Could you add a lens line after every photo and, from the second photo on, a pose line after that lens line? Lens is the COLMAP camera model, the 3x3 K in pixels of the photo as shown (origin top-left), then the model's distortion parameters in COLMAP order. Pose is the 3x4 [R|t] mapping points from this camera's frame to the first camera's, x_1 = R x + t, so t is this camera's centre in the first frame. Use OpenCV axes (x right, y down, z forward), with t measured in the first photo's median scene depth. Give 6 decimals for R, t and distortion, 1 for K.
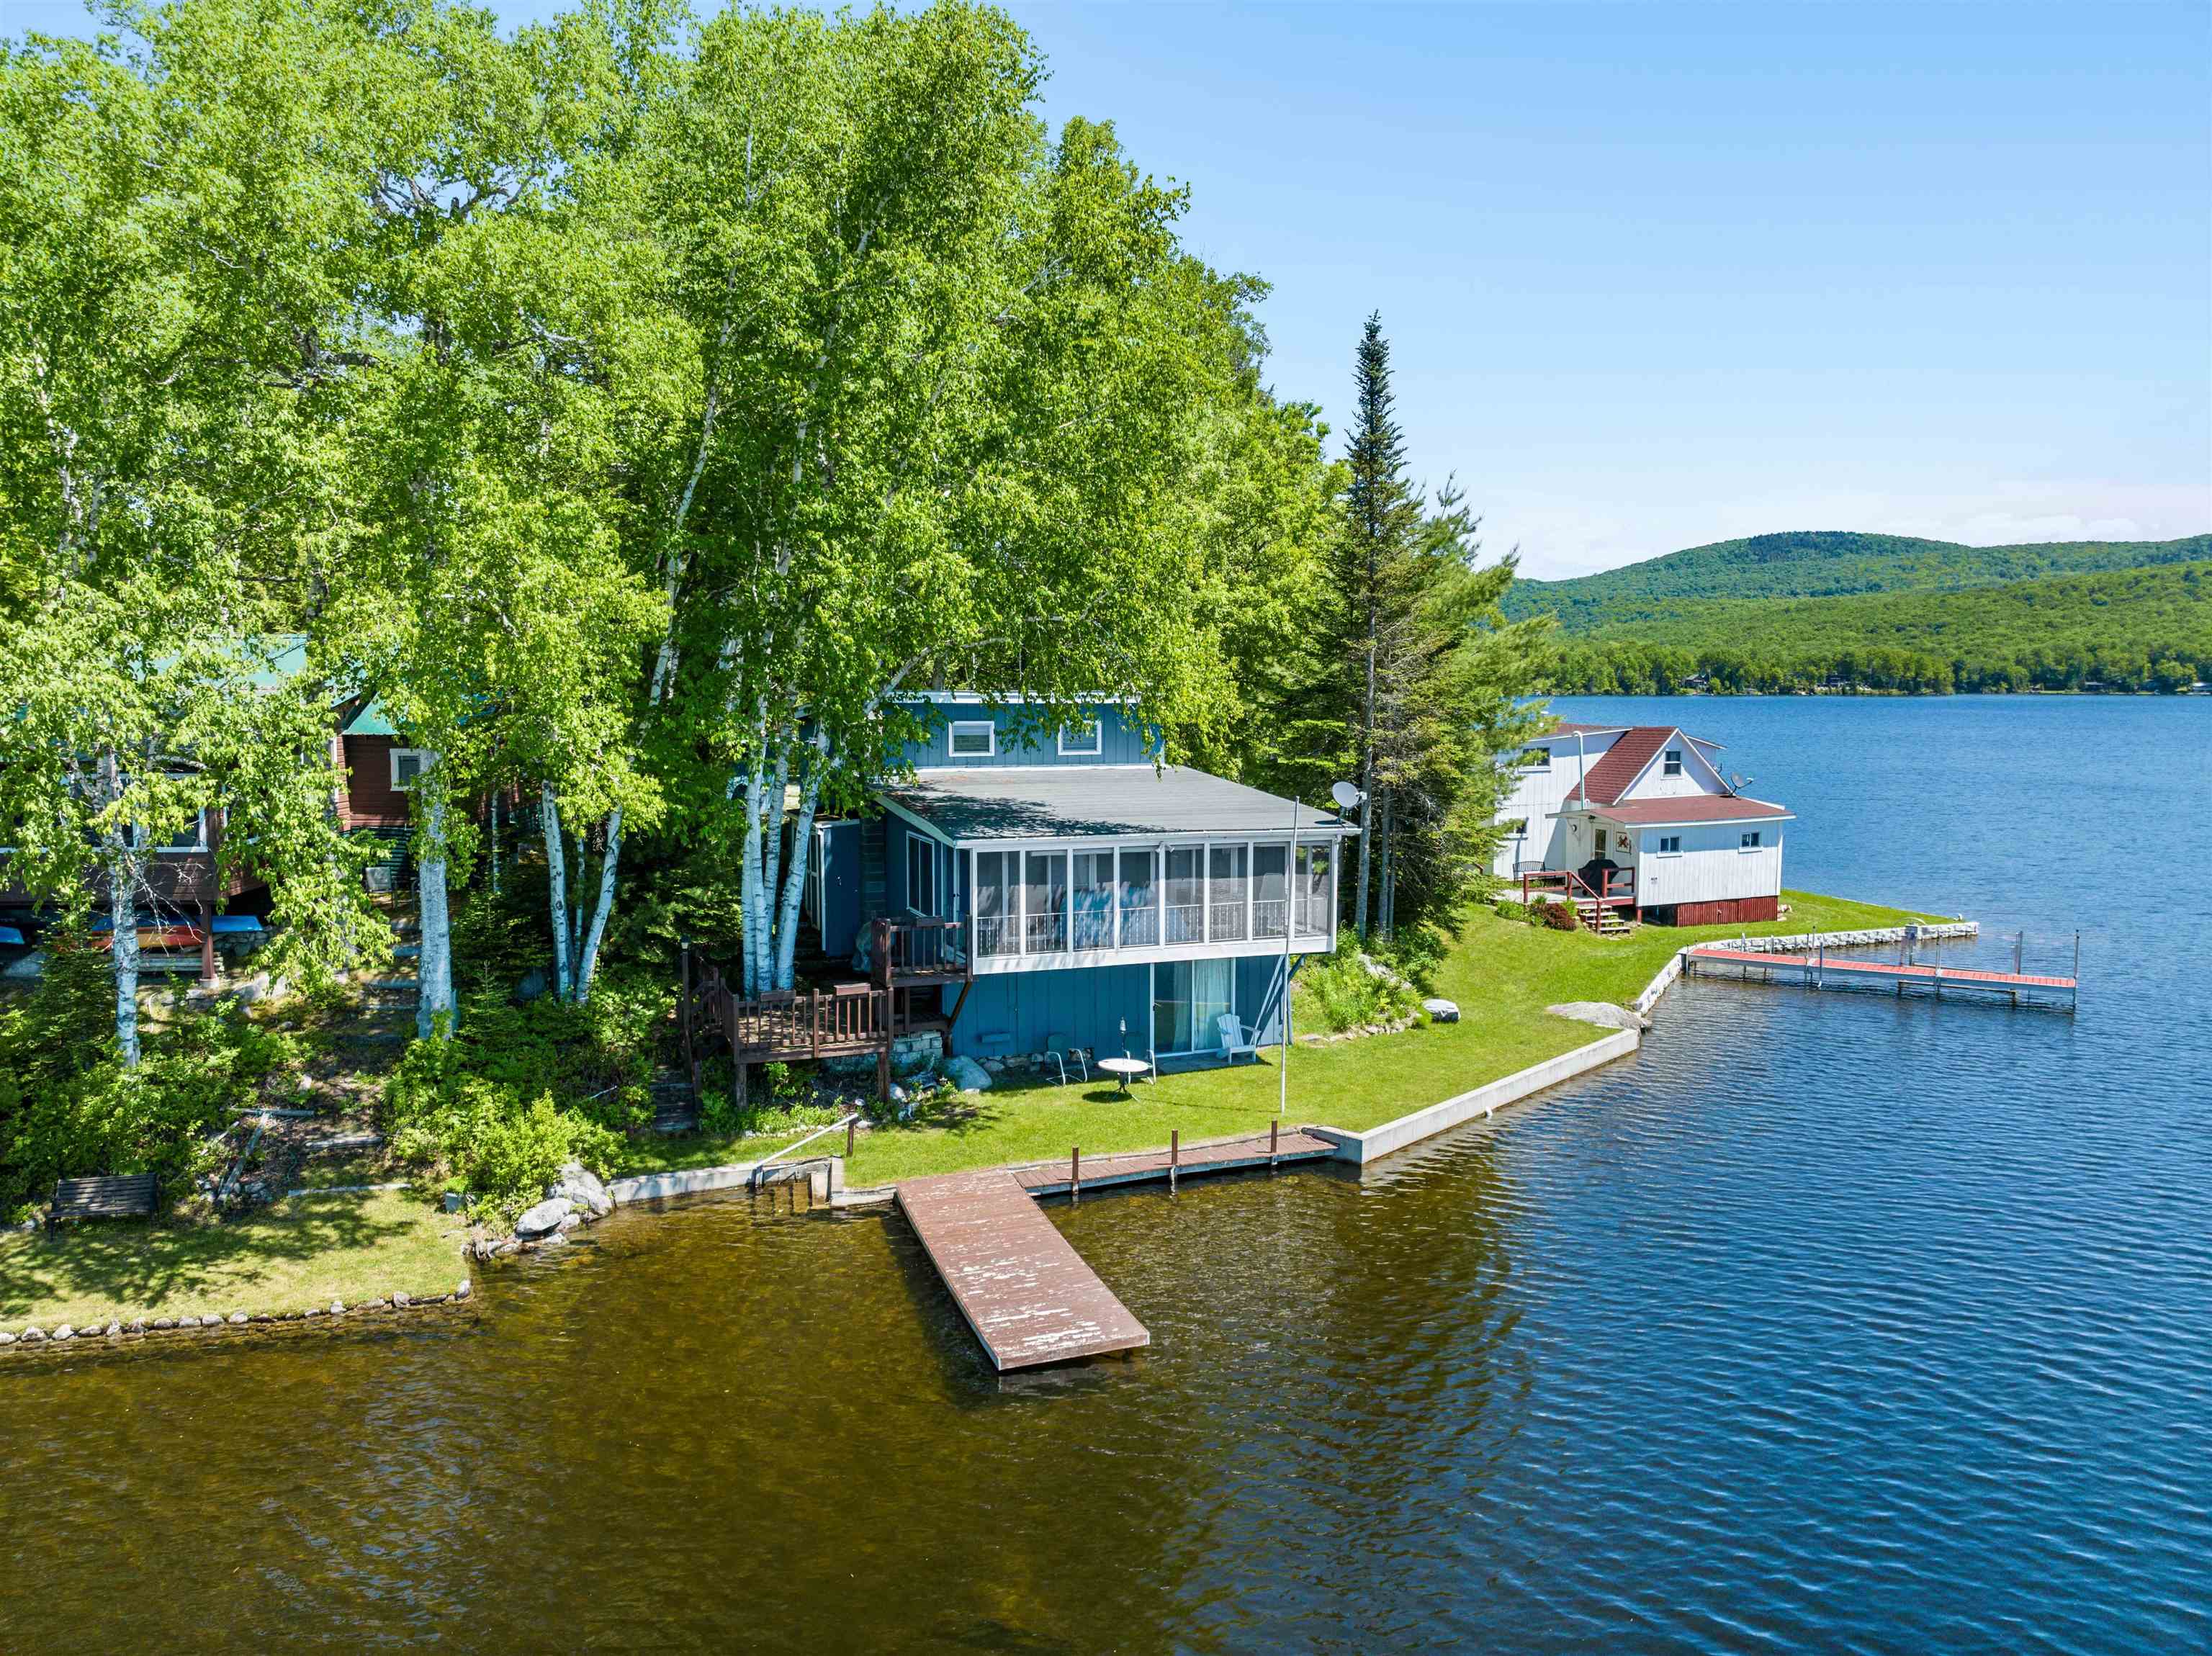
lens RADIAL K [[1597.6, 0, 1117.7], [0, 1597.6, 711.6], [0, 0, 1]] dist [-0.035273, -0.000376]
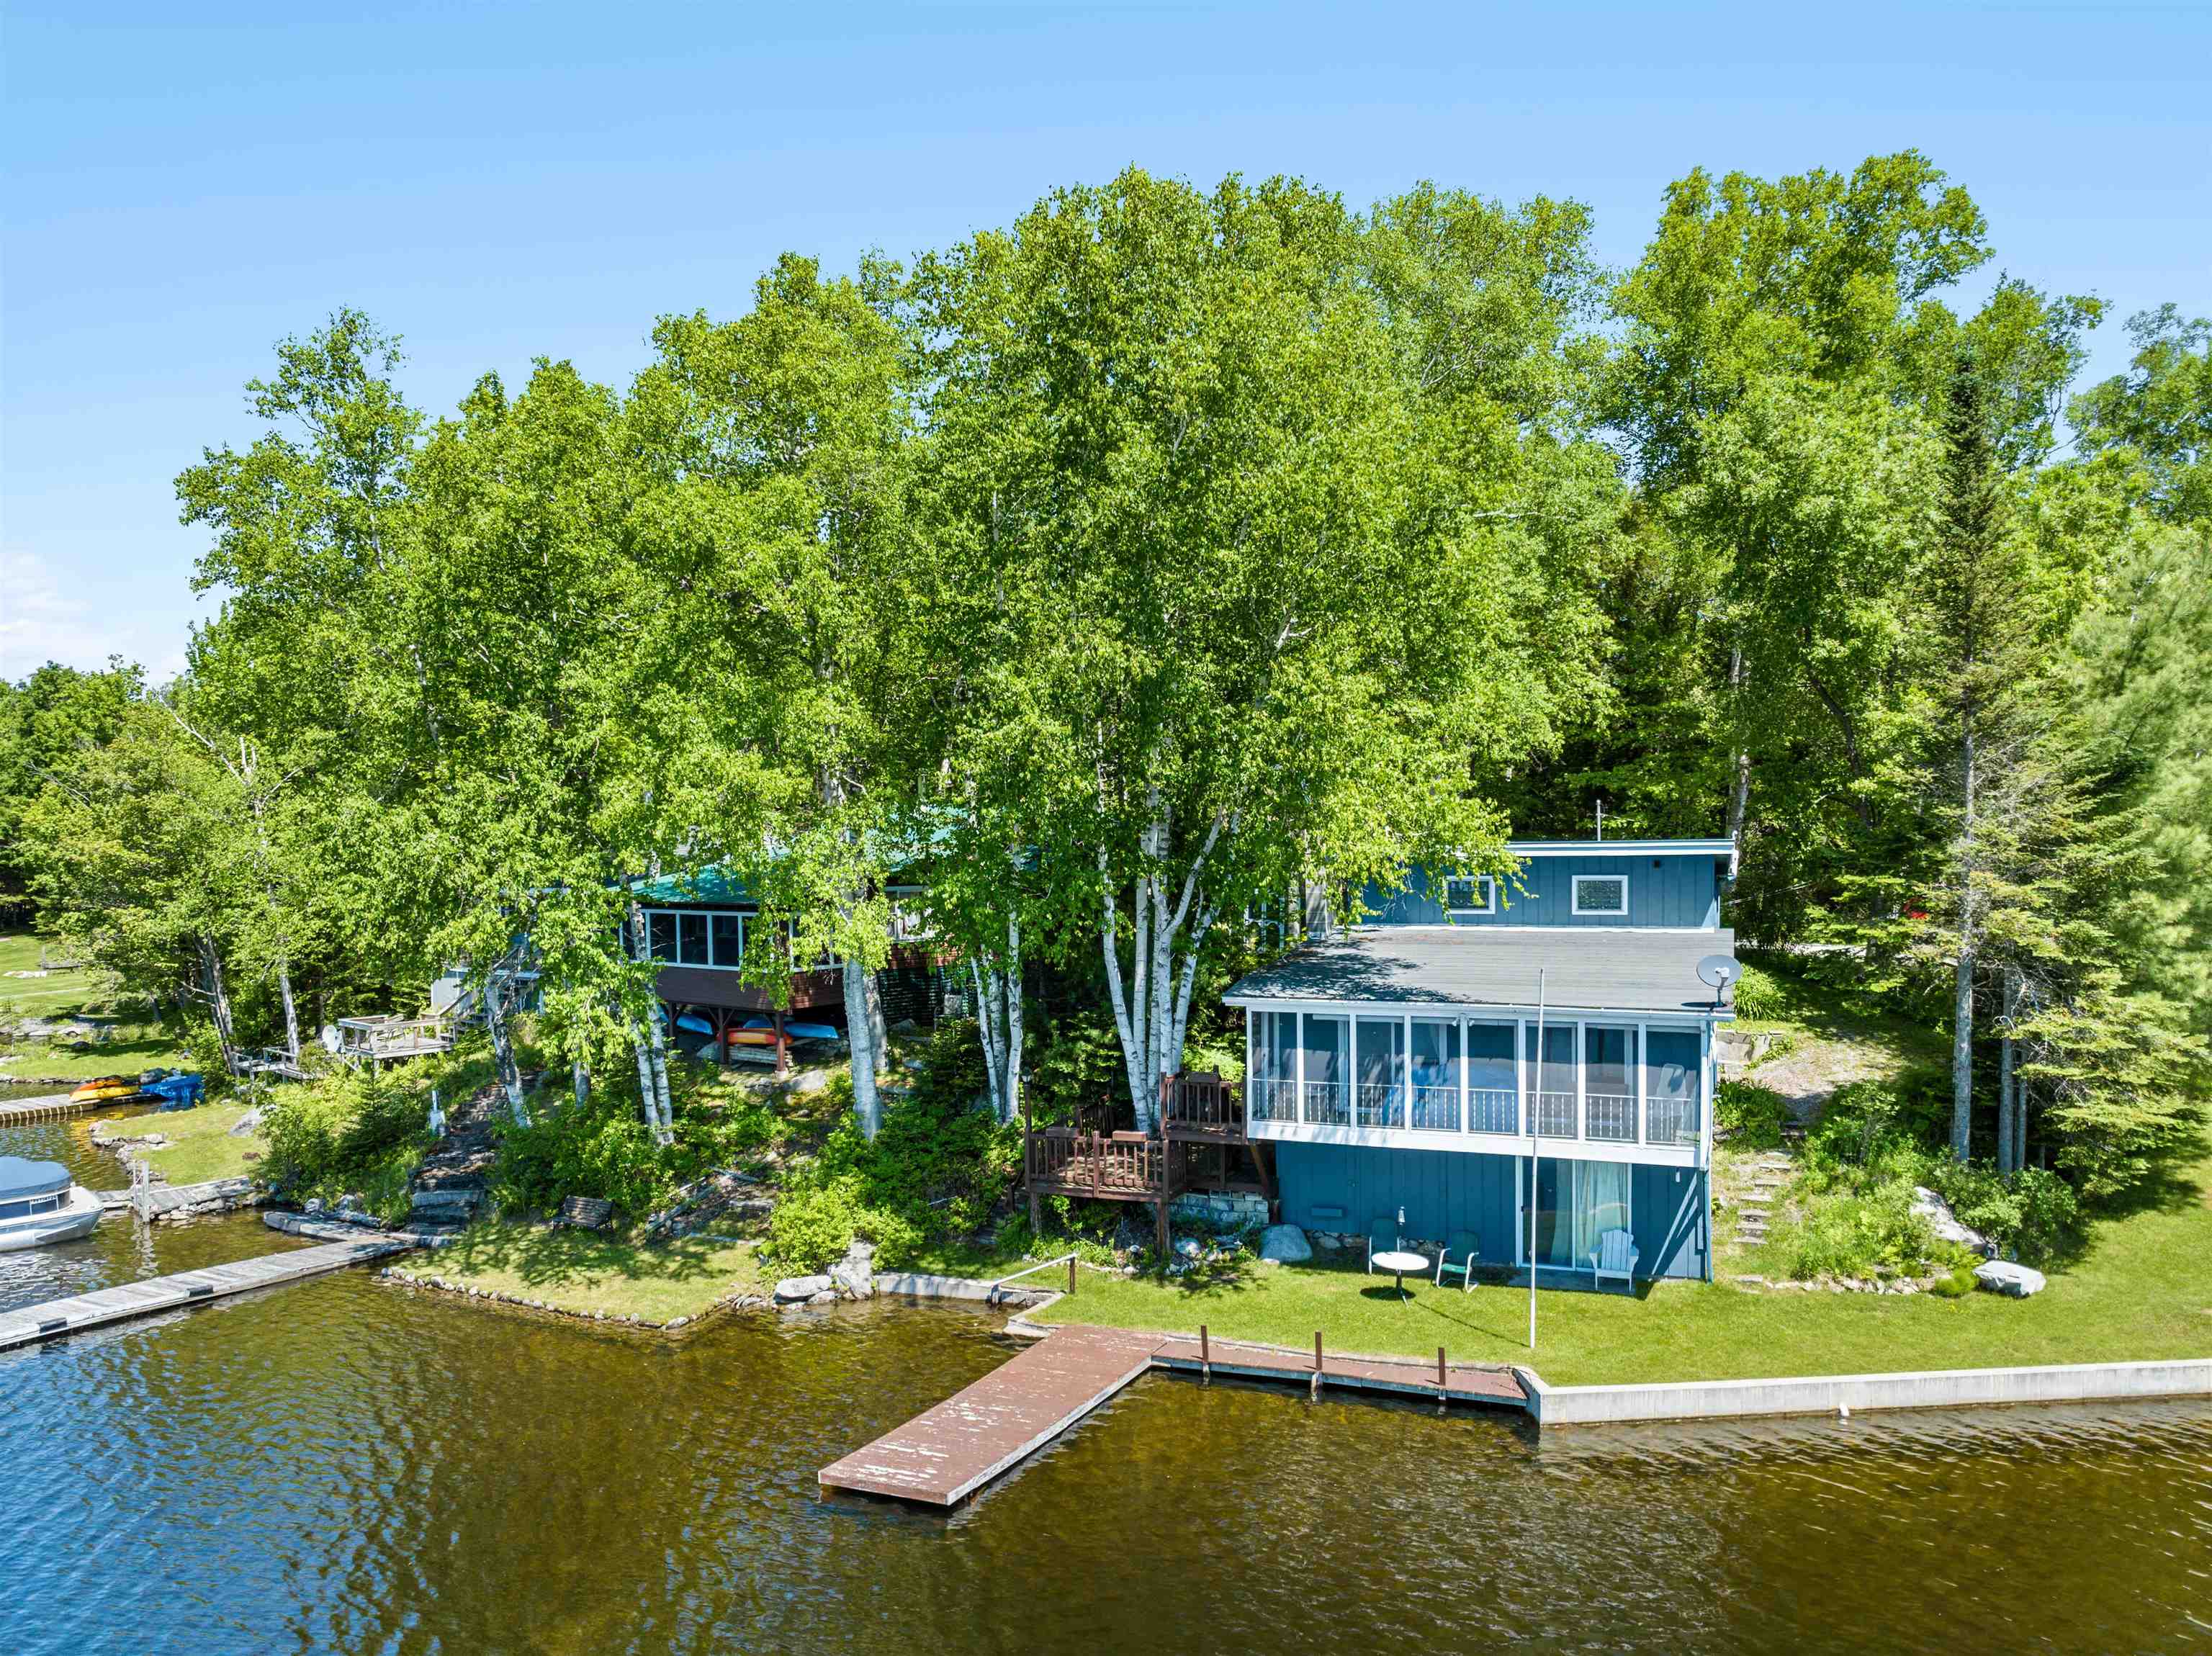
lens RADIAL K [[1634.3, 0, 1106.0], [0, 1634.3, 828.0], [0, 0, 1]] dist [-0.046250, -0.003669]
pose [[0.699246, -0.016105, -0.714699, 0.554568], [-0.001430, 0.999713, -0.023928, 0.001825], [0.714879, 0.017753, 0.699022, 0.247631]]
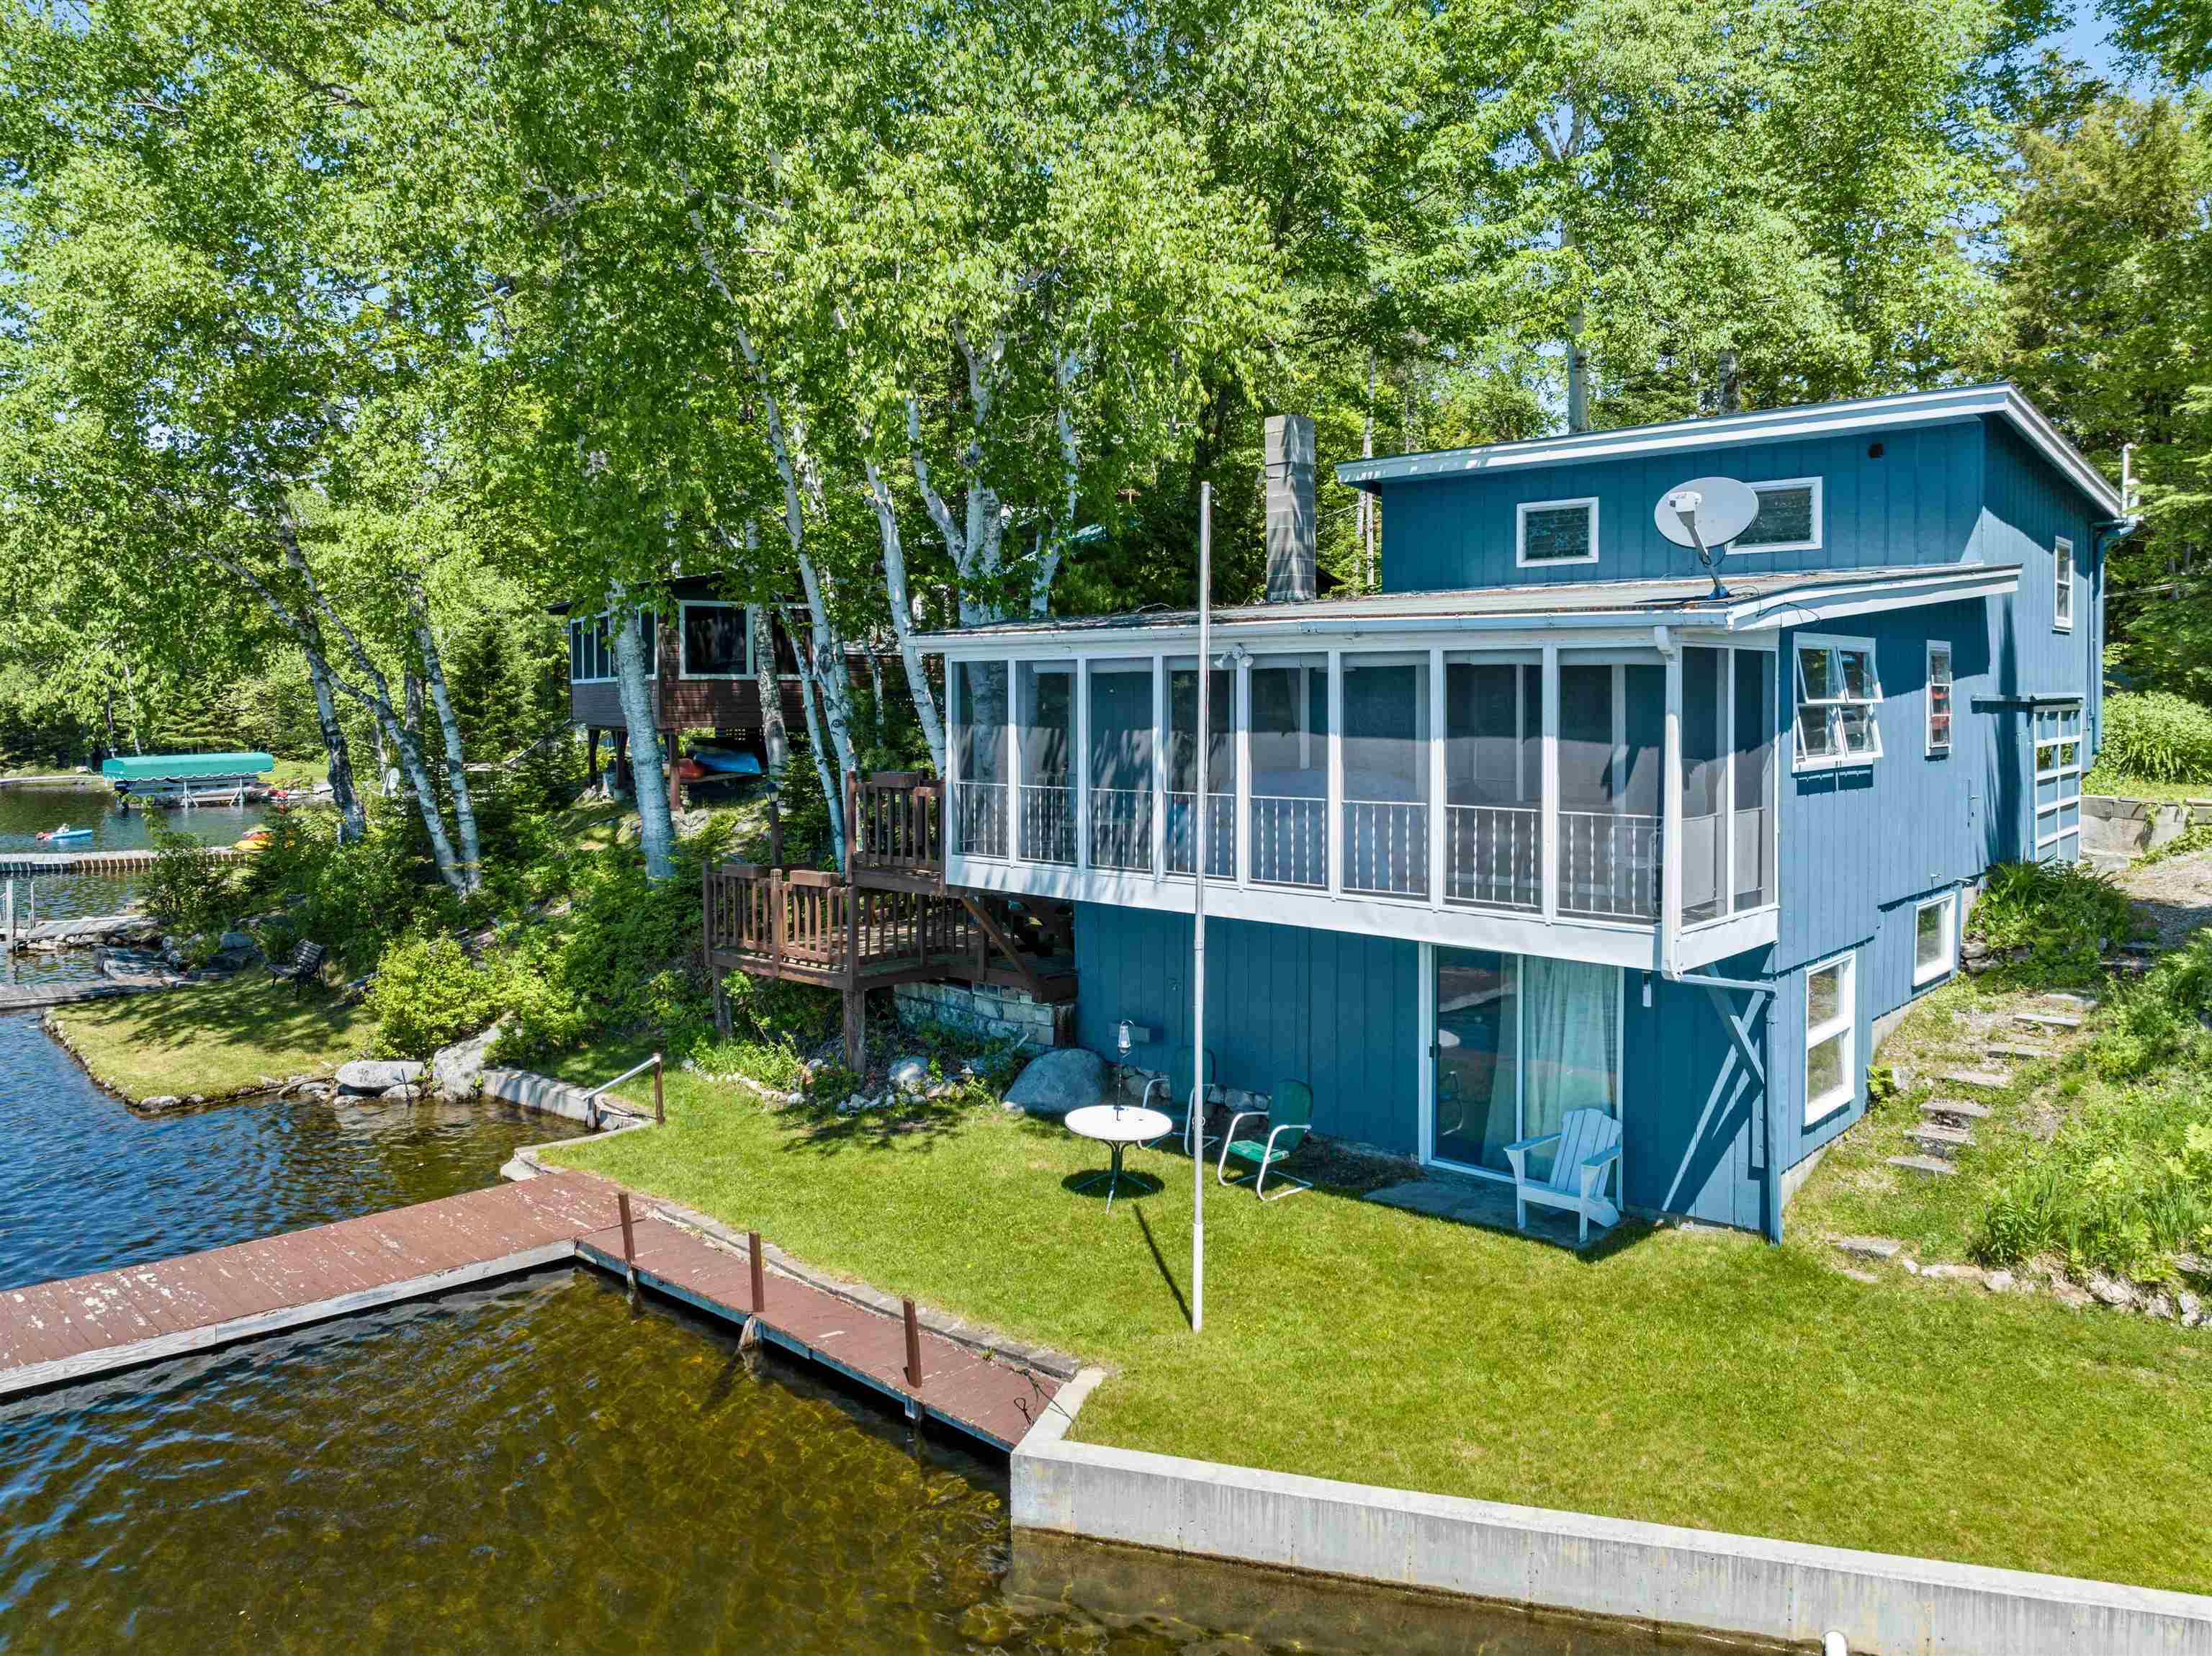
lens RADIAL K [[1597.6, 0, 1117.7], [0, 1597.6, 711.6], [0, 0, 1]] dist [-0.035273, -0.000376]
pose [[0.402462, -0.004216, -0.915427, 0.436450], [-0.018512, 0.999747, -0.012742, 0.111120], [0.915250, 0.022074, 0.402282, 0.830056]]
